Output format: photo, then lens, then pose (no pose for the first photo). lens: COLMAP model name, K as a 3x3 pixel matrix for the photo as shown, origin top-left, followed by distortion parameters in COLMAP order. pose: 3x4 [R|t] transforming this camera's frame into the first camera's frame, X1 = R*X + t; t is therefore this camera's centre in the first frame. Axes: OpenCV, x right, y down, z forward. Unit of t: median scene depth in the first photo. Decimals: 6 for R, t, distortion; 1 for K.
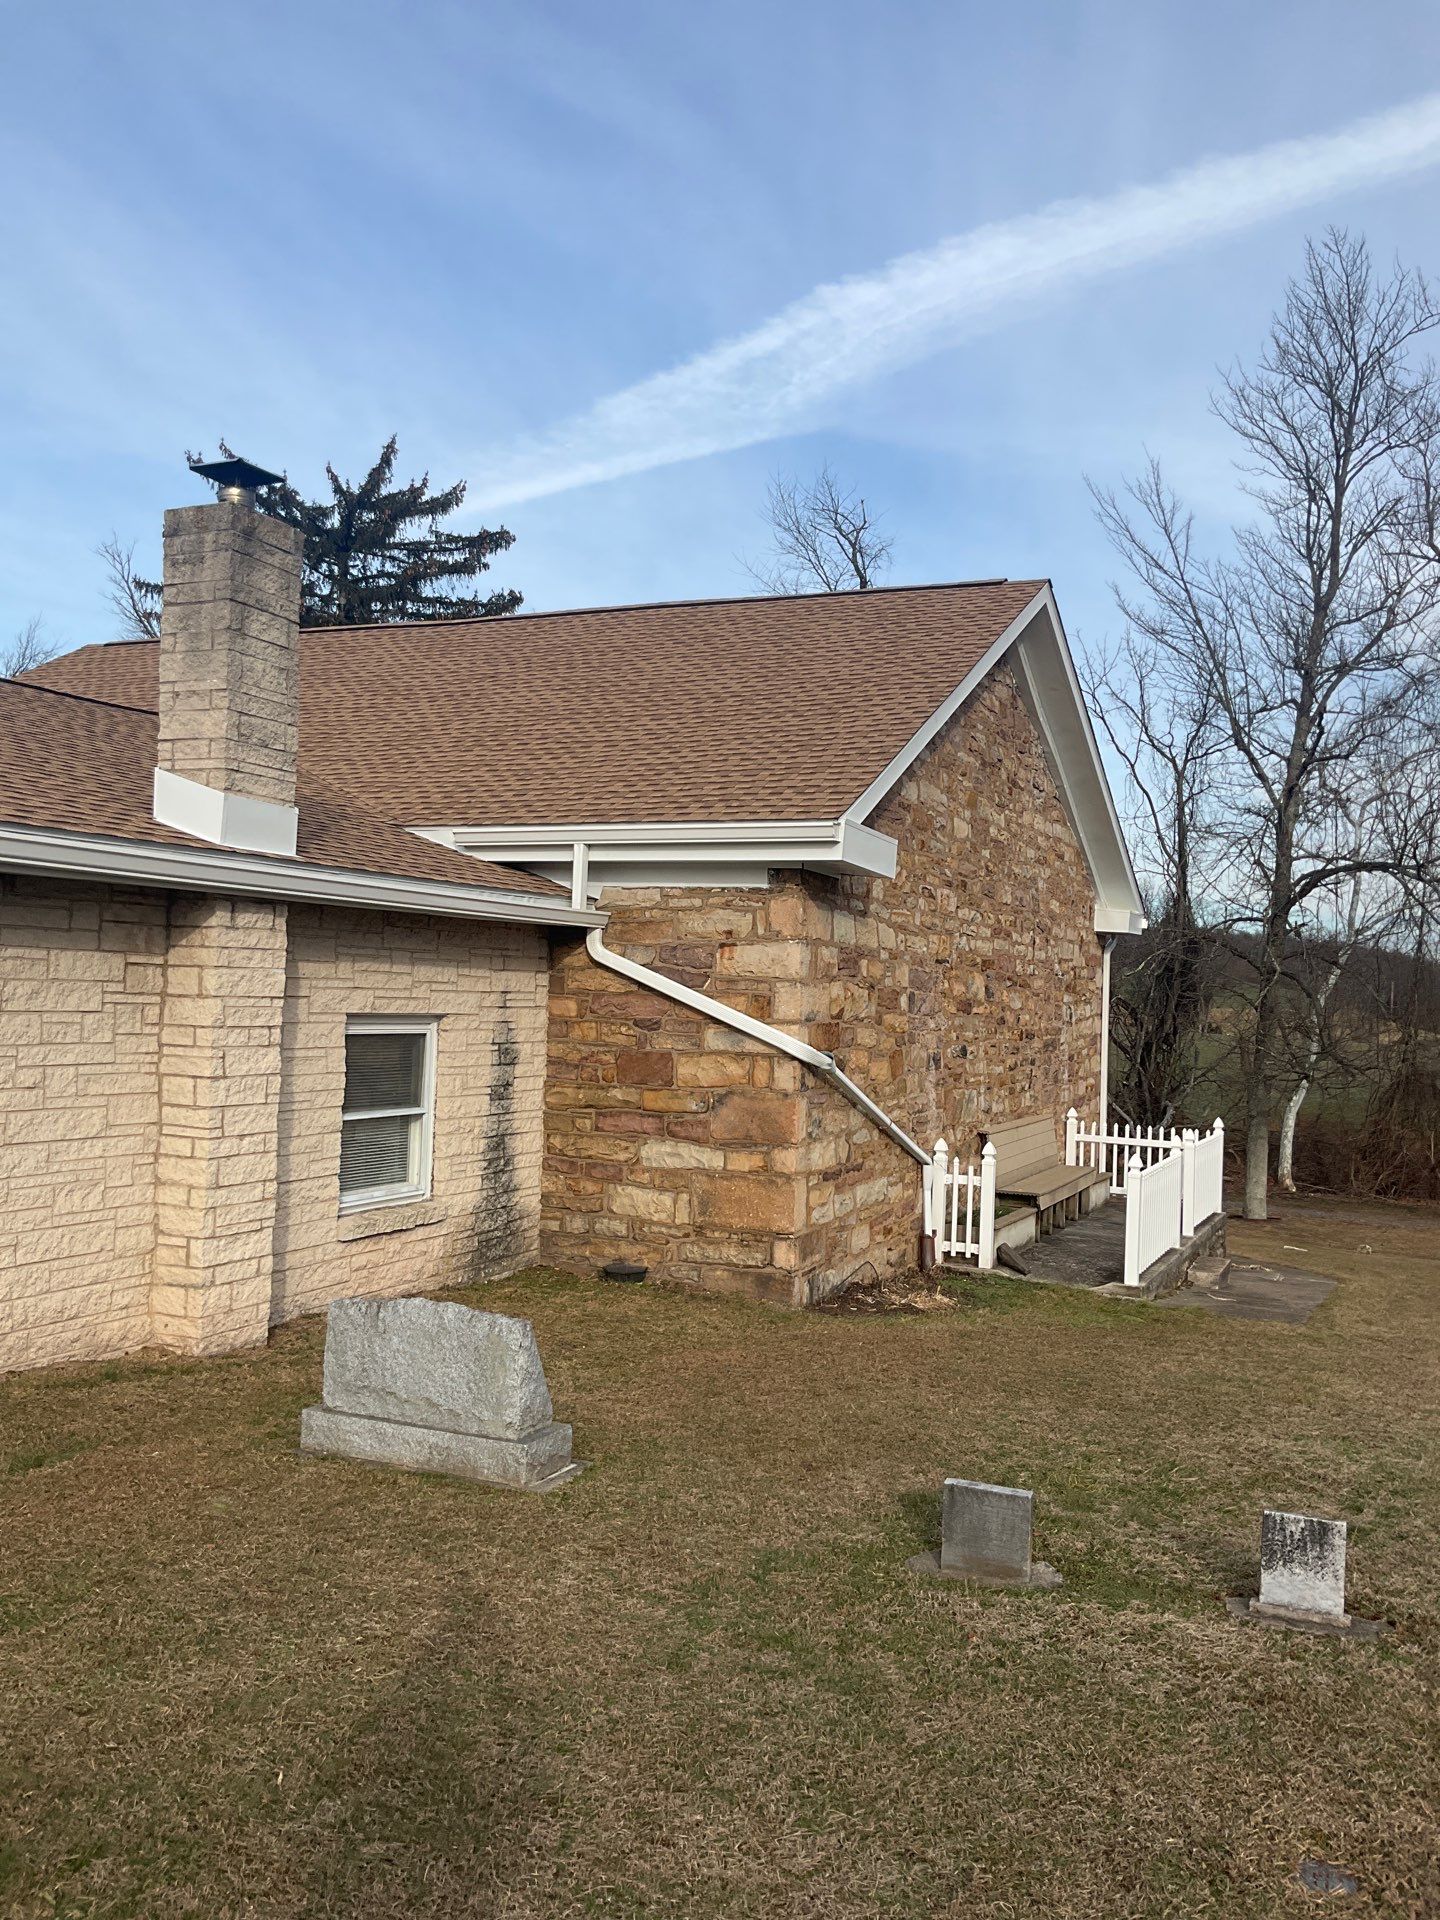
lens RADIAL K [[1572.9, 0, 720.0], [0, 1572.9, 960.0], [0, 0, 1]] dist [0.074848, -0.001839]
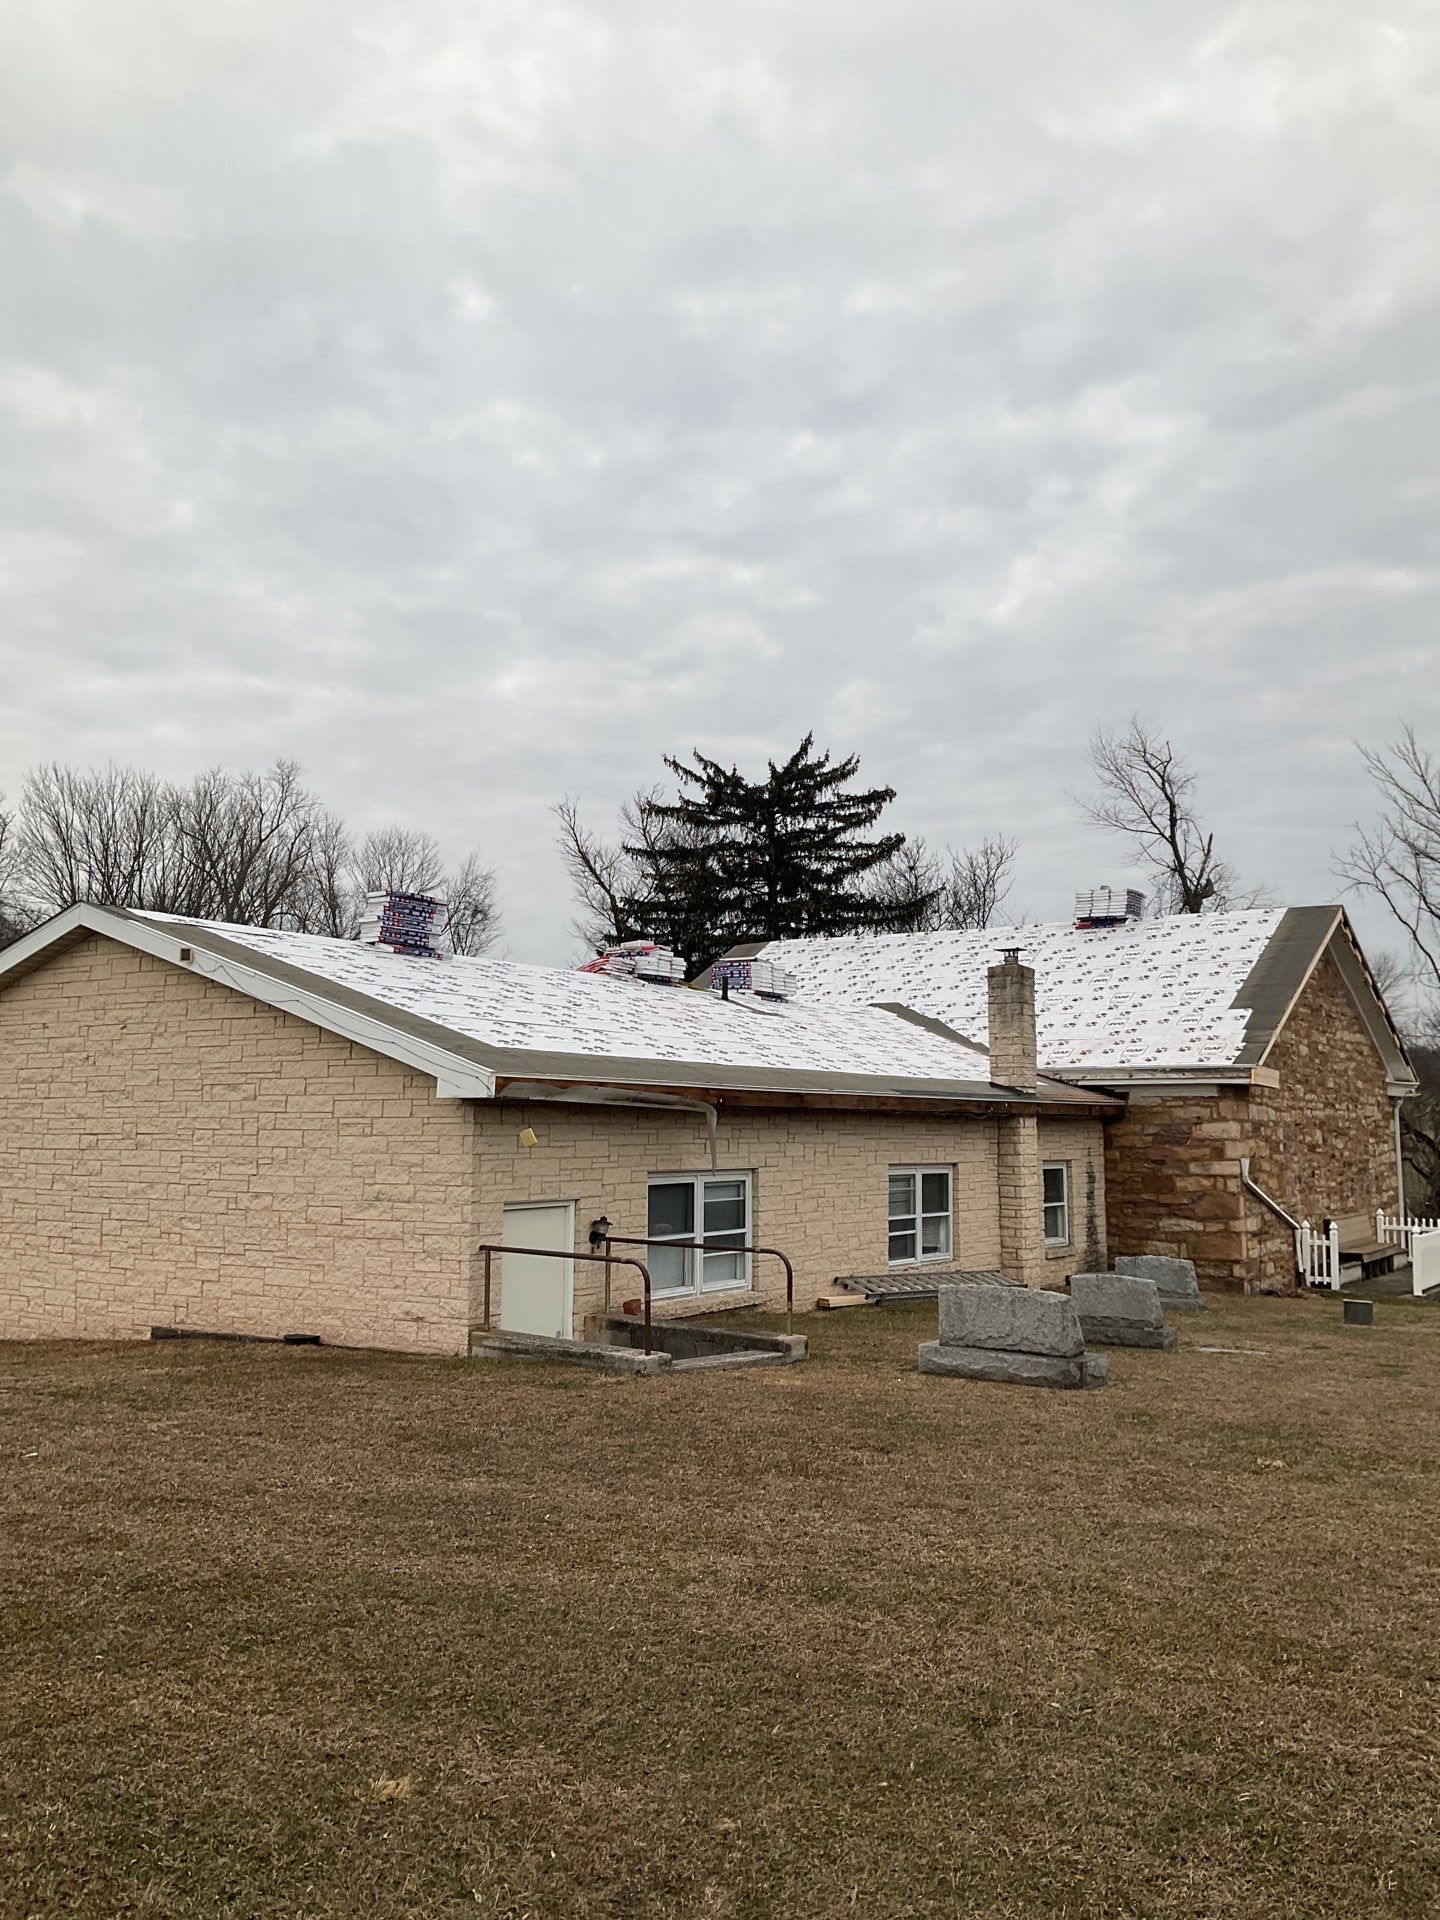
lens RADIAL K [[1570.9, 0, 720.4], [0, 1570.9, 976.3], [0, 0, 1]] dist [0.134479, -0.249608]
pose [[0.985525, -0.046814, -0.162940, -0.260262], [0.033889, 0.996120, -0.081224, -0.052657], [0.166110, 0.074526, 0.983287, -1.165856]]
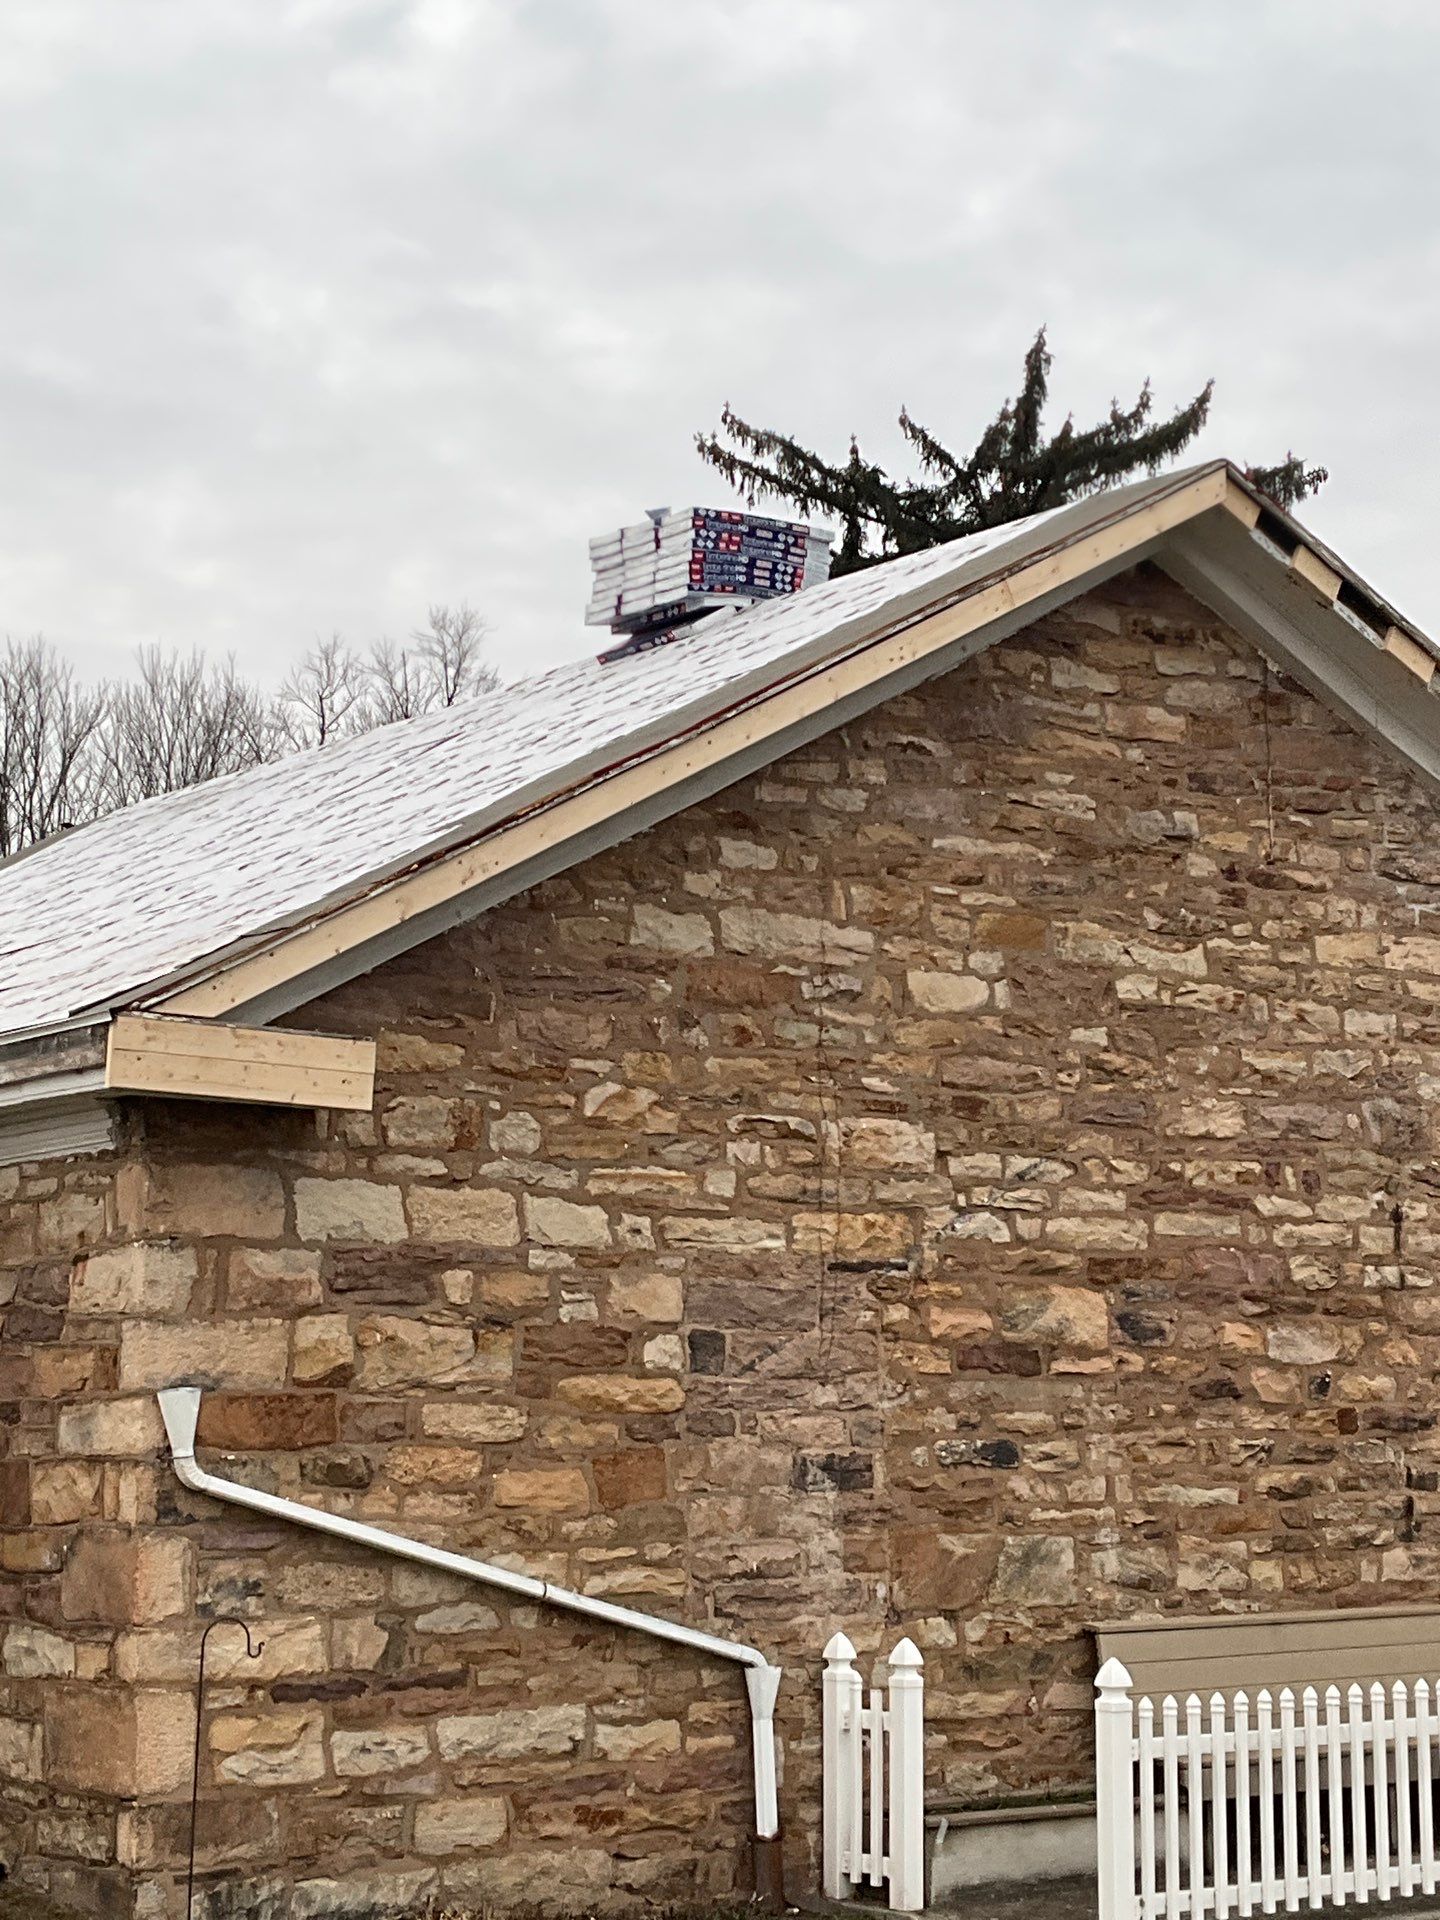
lens RADIAL K [[3295.9, 0, 712.8], [0, 3295.9, 974.8], [0, 0, 1]] dist [0.089304, 0.123185]
pose [[0.868257, -0.105456, -0.484777, 0.738002], [0.048217, 0.990459, -0.129101, 0.050166], [0.493766, 0.088718, 0.865057, 0.099306]]
